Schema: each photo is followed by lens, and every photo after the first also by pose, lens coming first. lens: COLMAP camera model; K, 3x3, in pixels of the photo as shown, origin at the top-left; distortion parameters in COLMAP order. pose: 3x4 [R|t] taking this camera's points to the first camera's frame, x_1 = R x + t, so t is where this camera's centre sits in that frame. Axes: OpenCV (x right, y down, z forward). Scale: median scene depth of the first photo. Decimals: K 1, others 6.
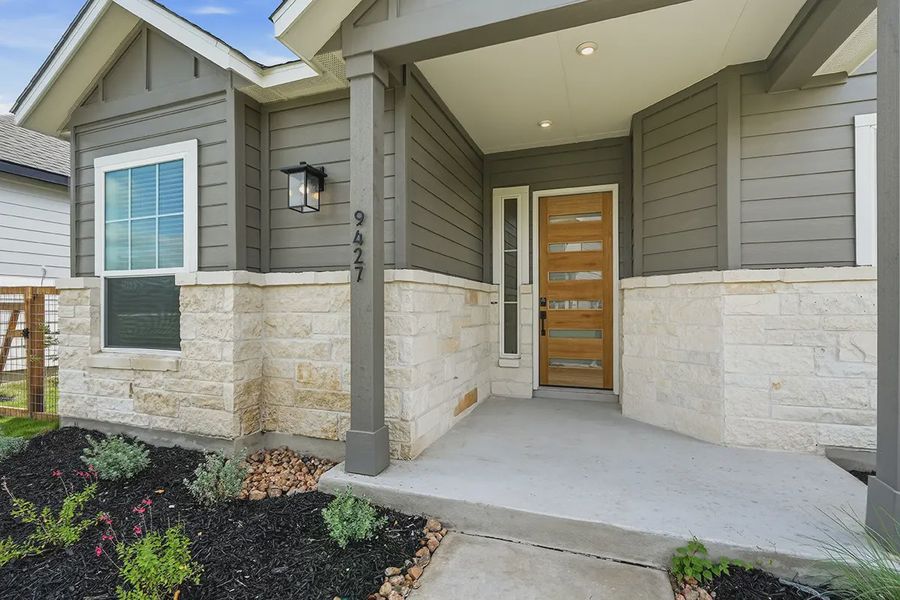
lens RADIAL K [[409.2, 0, 445.9], [0, 409.2, 294.4], [0, 0, 1]] dist [-0.010116, 0.004850]
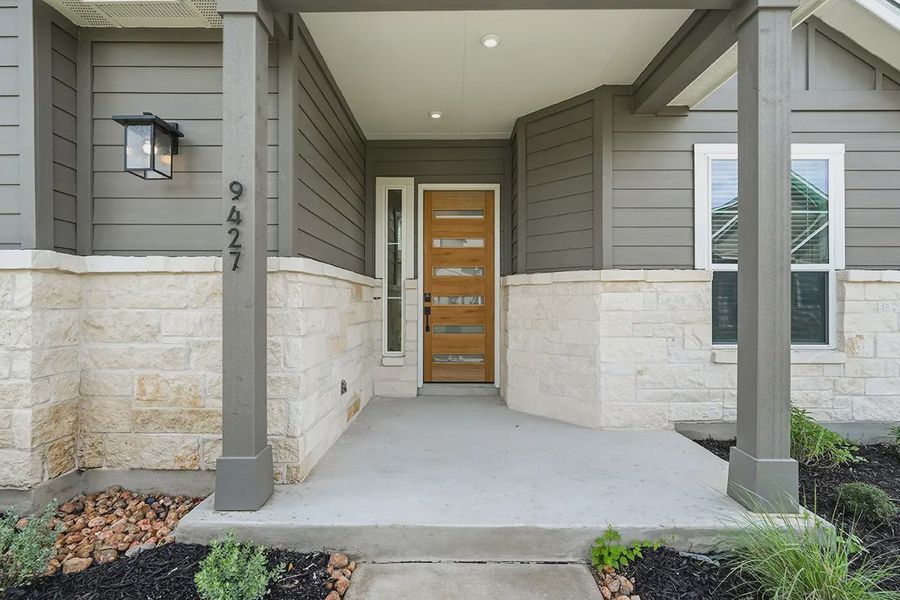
lens RADIAL K [[409.2, 0, 445.9], [0, 409.2, 294.4], [0, 0, 1]] dist [-0.010116, 0.004850]
pose [[0.944286, 0.009562, 0.328986, -0.072538], [-0.012970, 0.999883, 0.008167, 0.003444], [-0.328869, -0.011979, 0.944299, 0.094779]]
